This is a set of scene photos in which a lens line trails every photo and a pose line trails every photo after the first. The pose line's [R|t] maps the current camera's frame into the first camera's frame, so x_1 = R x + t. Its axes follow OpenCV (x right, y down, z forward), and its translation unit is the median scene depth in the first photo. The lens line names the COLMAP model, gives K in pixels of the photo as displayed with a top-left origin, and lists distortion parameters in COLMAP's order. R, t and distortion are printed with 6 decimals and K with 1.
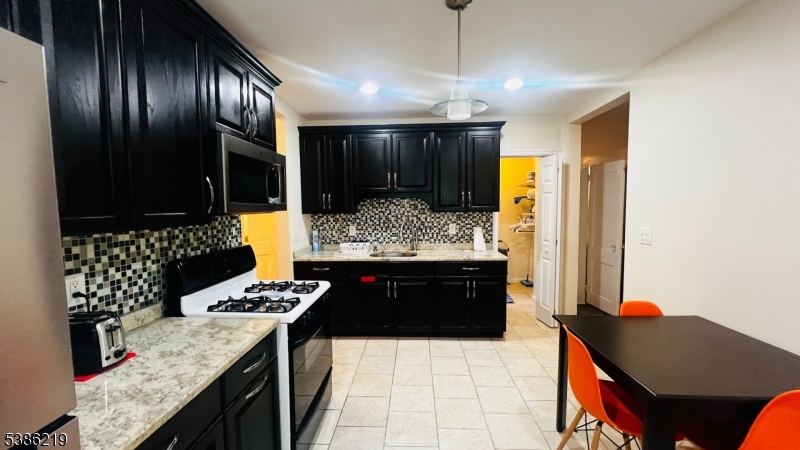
lens RADIAL K [[319.5, 0, 400.0], [0, 319.5, 225.0], [0, 0, 1]] dist [-0.000264, -0.000147]
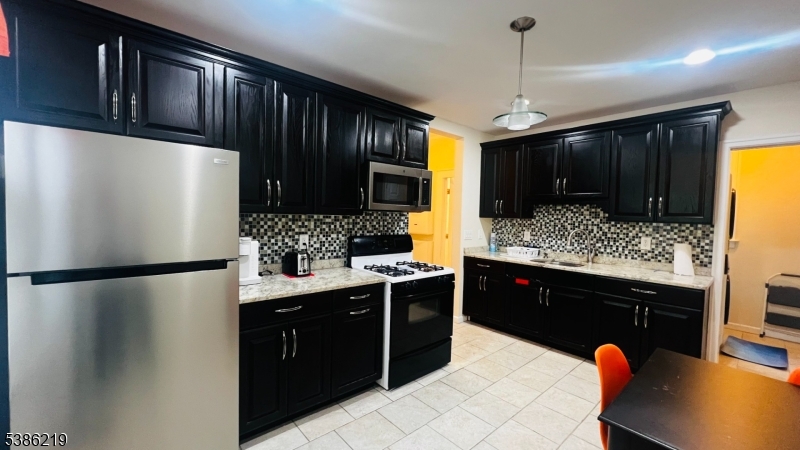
lens RADIAL K [[319.5, 0, 400.0], [0, 319.5, 225.0], [0, 0, 1]] dist [-0.000264, -0.000147]
pose [[0.697491, 0.055859, -0.714413, 0.459259], [-0.076260, 0.997082, 0.003507, 0.015760], [0.712524, 0.052035, 0.699716, -0.028252]]
